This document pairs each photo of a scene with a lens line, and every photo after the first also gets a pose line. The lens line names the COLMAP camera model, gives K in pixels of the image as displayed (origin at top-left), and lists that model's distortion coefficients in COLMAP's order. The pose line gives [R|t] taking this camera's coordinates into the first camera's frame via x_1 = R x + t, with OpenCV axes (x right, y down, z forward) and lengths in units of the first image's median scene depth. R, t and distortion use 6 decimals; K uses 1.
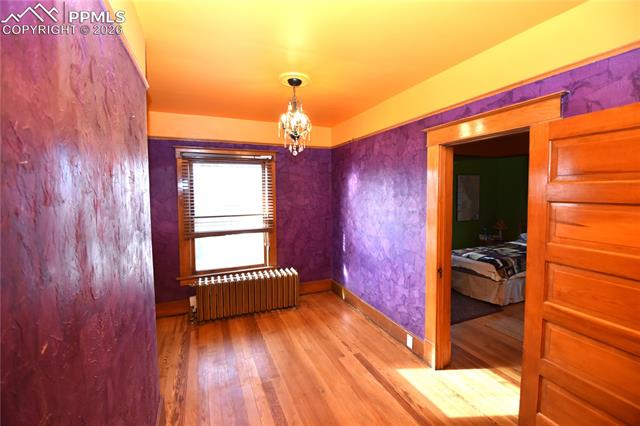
lens RADIAL K [[282.1, 0, 319.0], [0, 282.1, 205.4], [0, 0, 1]] dist [0.011045, -0.022530]
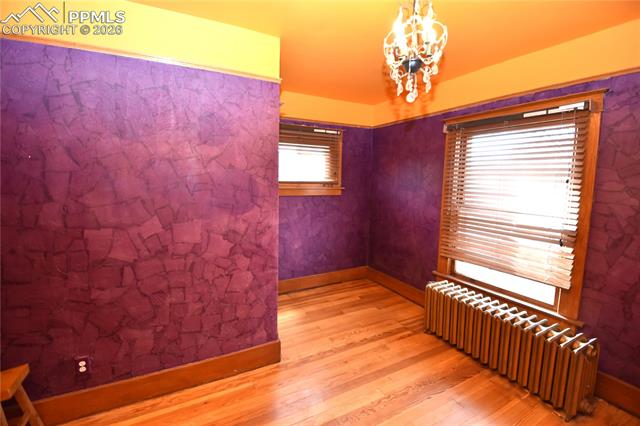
lens RADIAL K [[282.1, 0, 319.0], [0, 282.1, 205.4], [0, 0, 1]] dist [0.011045, -0.022530]
pose [[0.090236, 0.112486, -0.989547, 0.301545], [-0.061661, 0.992326, 0.107179, -0.018916], [0.994010, 0.051345, 0.096480, 0.513865]]
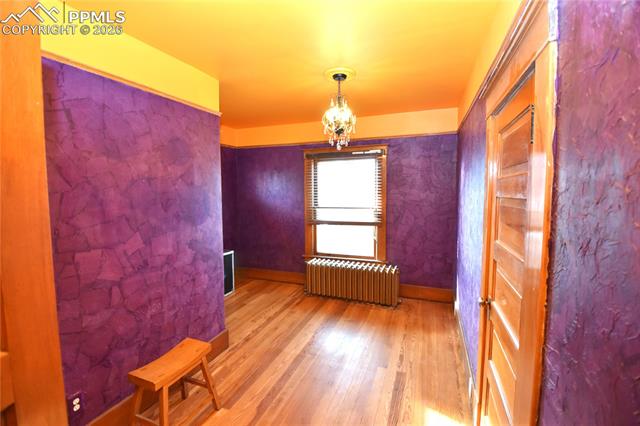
lens RADIAL K [[282.1, 0, 319.0], [0, 282.1, 205.4], [0, 0, 1]] dist [0.011045, -0.022530]
pose [[0.721475, 0.045721, -0.690930, 0.377481], [-0.030868, 0.998949, 0.033871, -0.006539], [0.691752, -0.003110, 0.722128, 0.141857]]
